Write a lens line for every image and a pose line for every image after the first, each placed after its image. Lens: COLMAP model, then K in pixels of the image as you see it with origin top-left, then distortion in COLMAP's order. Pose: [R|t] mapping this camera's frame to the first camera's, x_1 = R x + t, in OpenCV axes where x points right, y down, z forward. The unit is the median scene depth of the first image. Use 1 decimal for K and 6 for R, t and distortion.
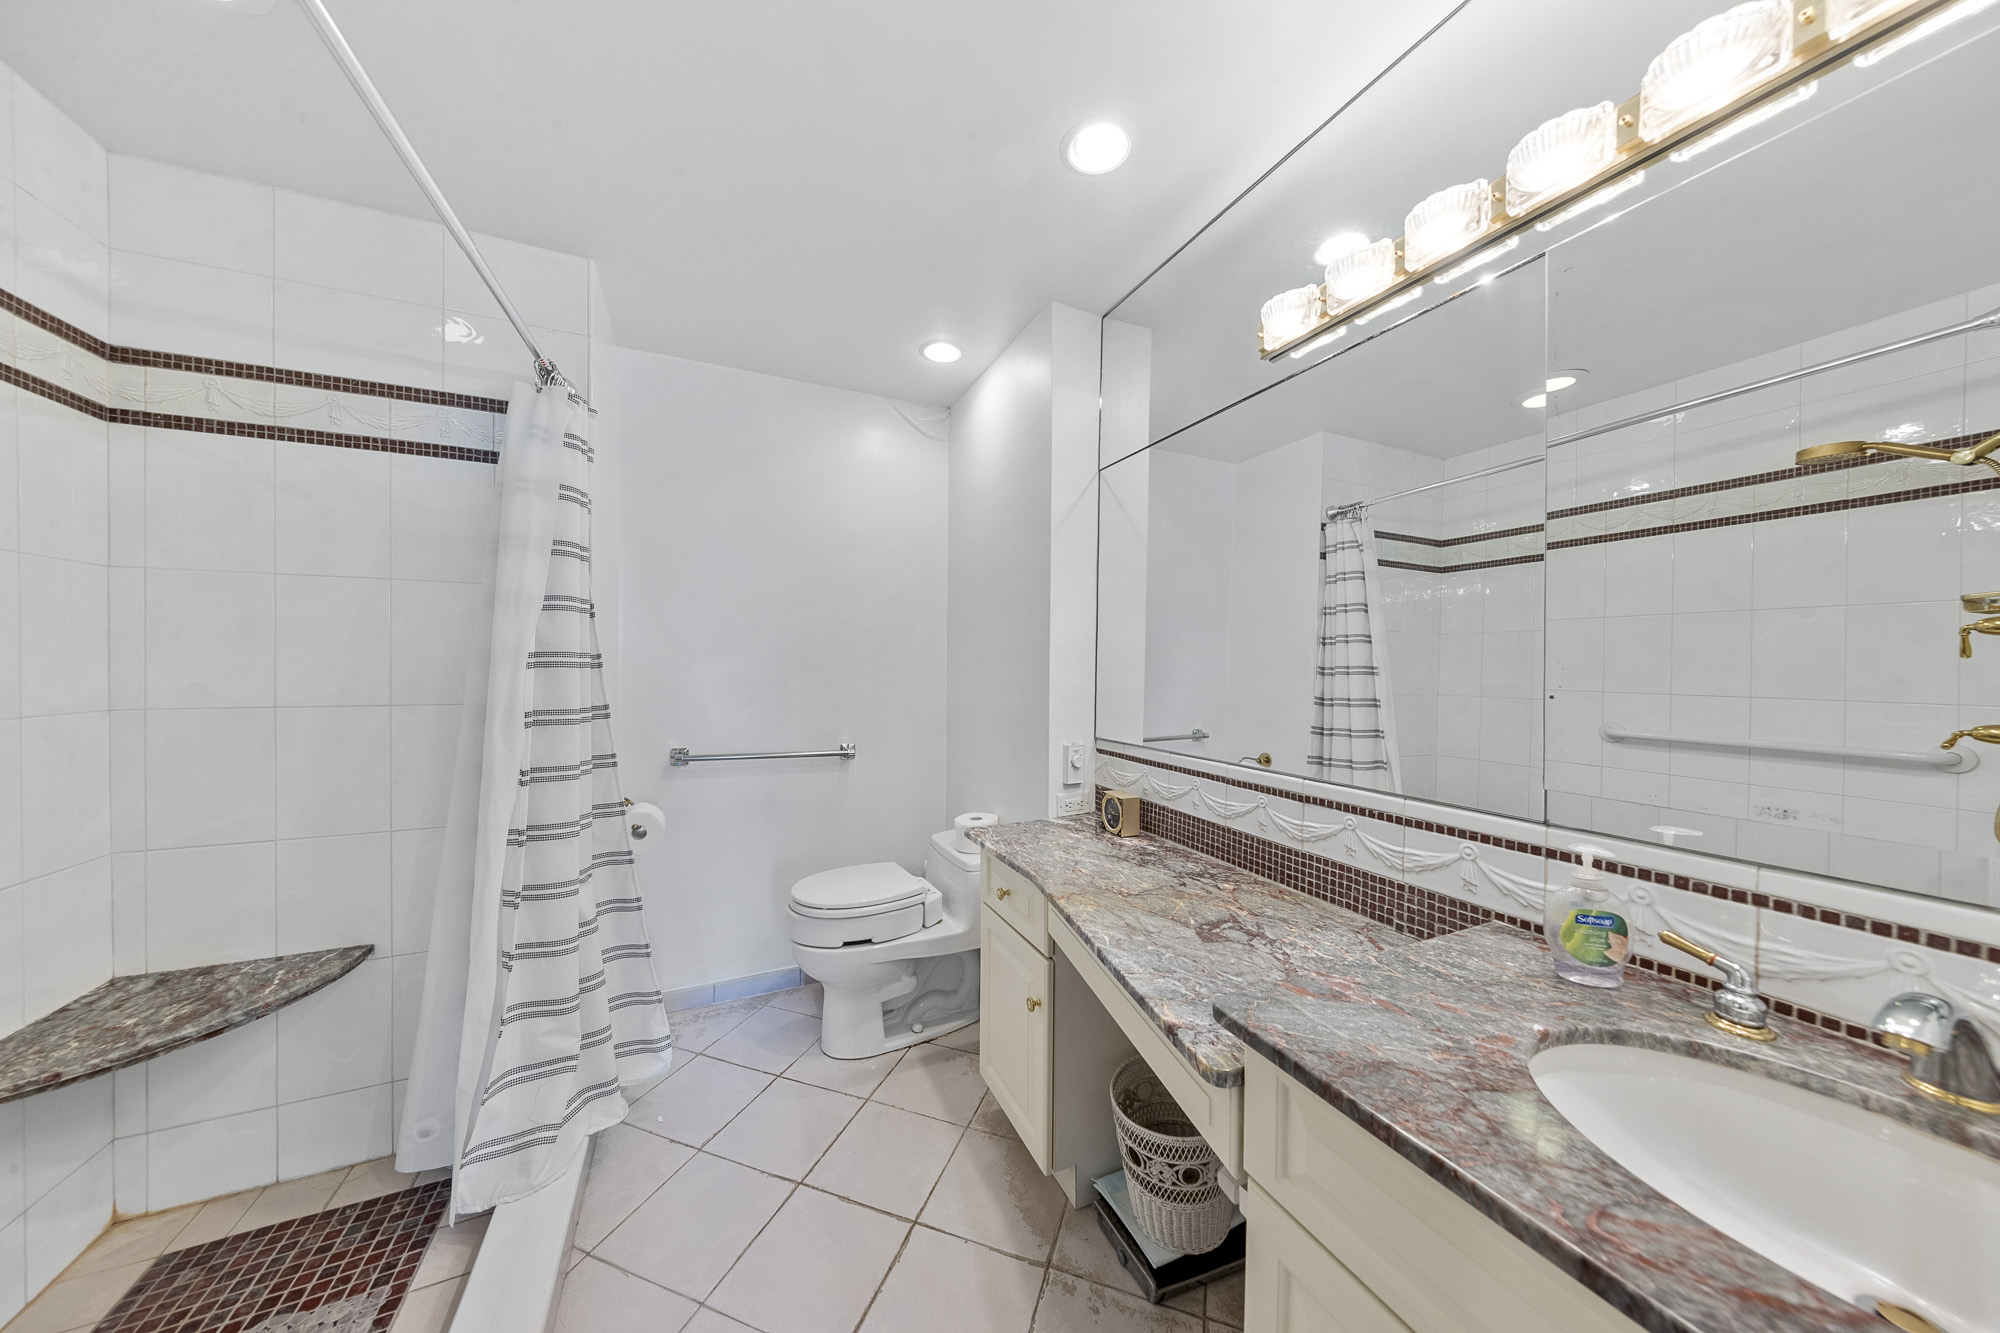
lens RADIAL K [[639.8, 0, 994.6], [0, 639.8, 662.3], [0, 0, 1]] dist [0.002269, -0.000230]
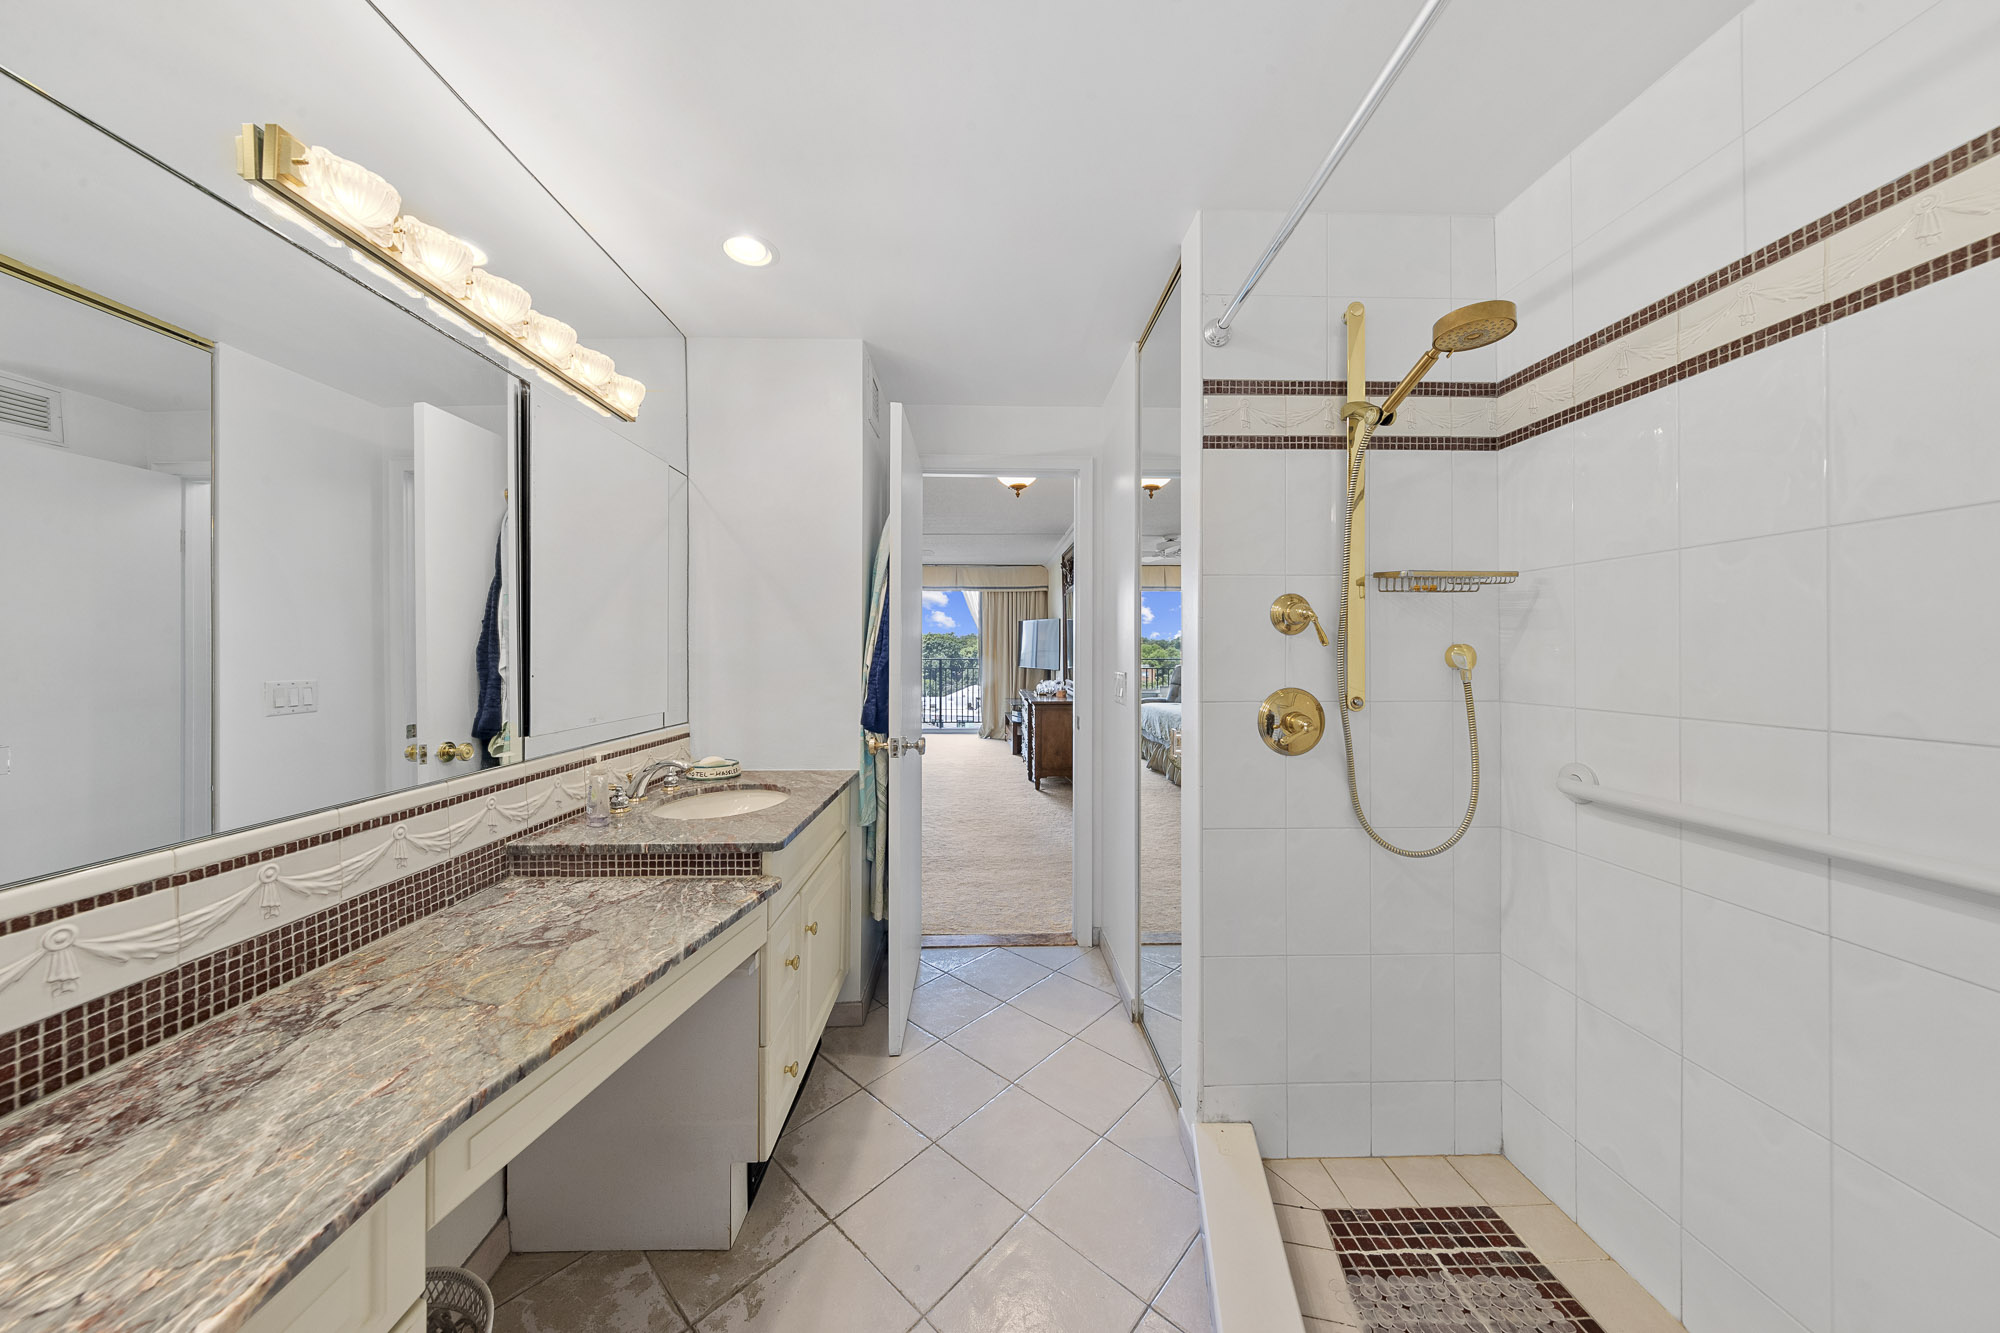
lens RADIAL K [[639.8, 0, 996.6], [0, 639.8, 657.9], [0, 0, 1]] dist [0.002269, -0.000230]
pose [[-0.921976, -0.004092, 0.387226, -0.521390], [0.001123, 0.999912, 0.013239, -0.003914], [-0.387246, 0.012641, -0.921890, 1.381827]]
